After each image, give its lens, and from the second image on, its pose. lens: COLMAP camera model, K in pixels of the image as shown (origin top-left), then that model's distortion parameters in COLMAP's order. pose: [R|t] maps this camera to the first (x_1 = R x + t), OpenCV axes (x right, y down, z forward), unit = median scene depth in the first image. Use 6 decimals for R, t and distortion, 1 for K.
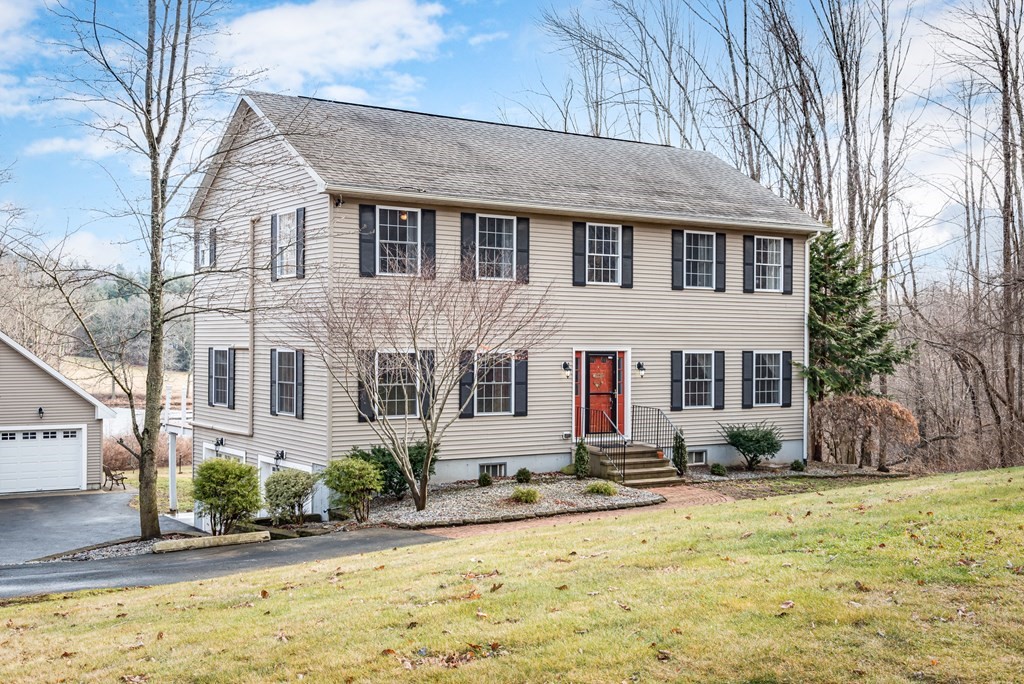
lens RADIAL K [[1139.5, 0, 502.2], [0, 1139.5, 365.1], [0, 0, 1]] dist [0.088711, 0.000000]
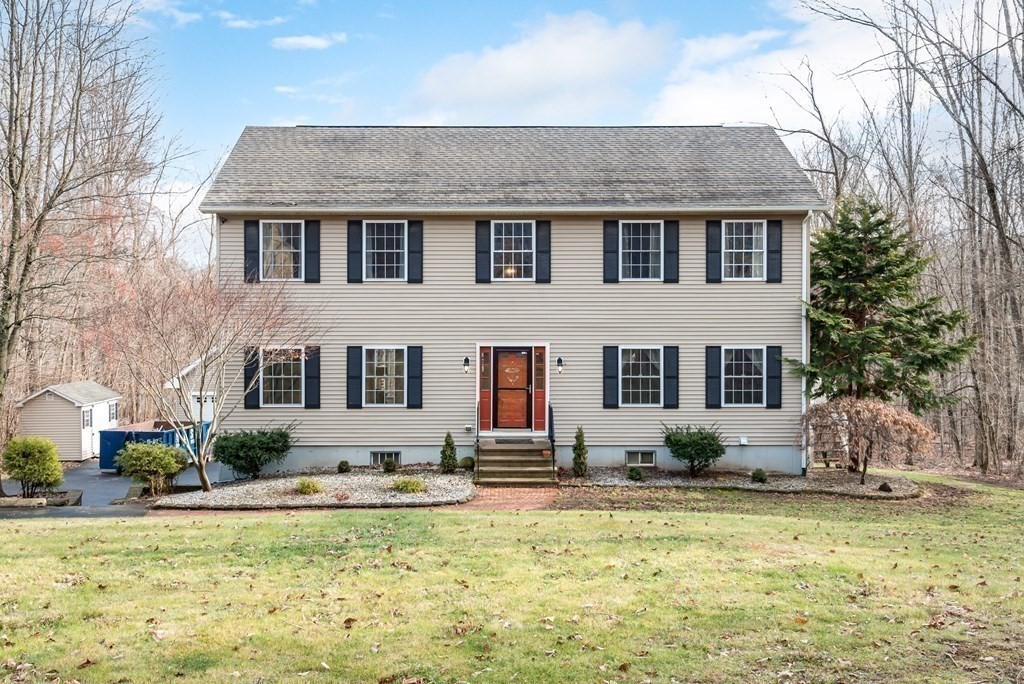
lens RADIAL K [[887.5, 0, 512.7], [0, 887.5, 320.7], [0, 0, 1]] dist [0.084079, 0.000446]
pose [[0.835572, -0.018681, -0.549063, 0.514267], [-0.004125, 0.999180, -0.040273, -0.003369], [0.549365, 0.035916, 0.834810, 0.341055]]
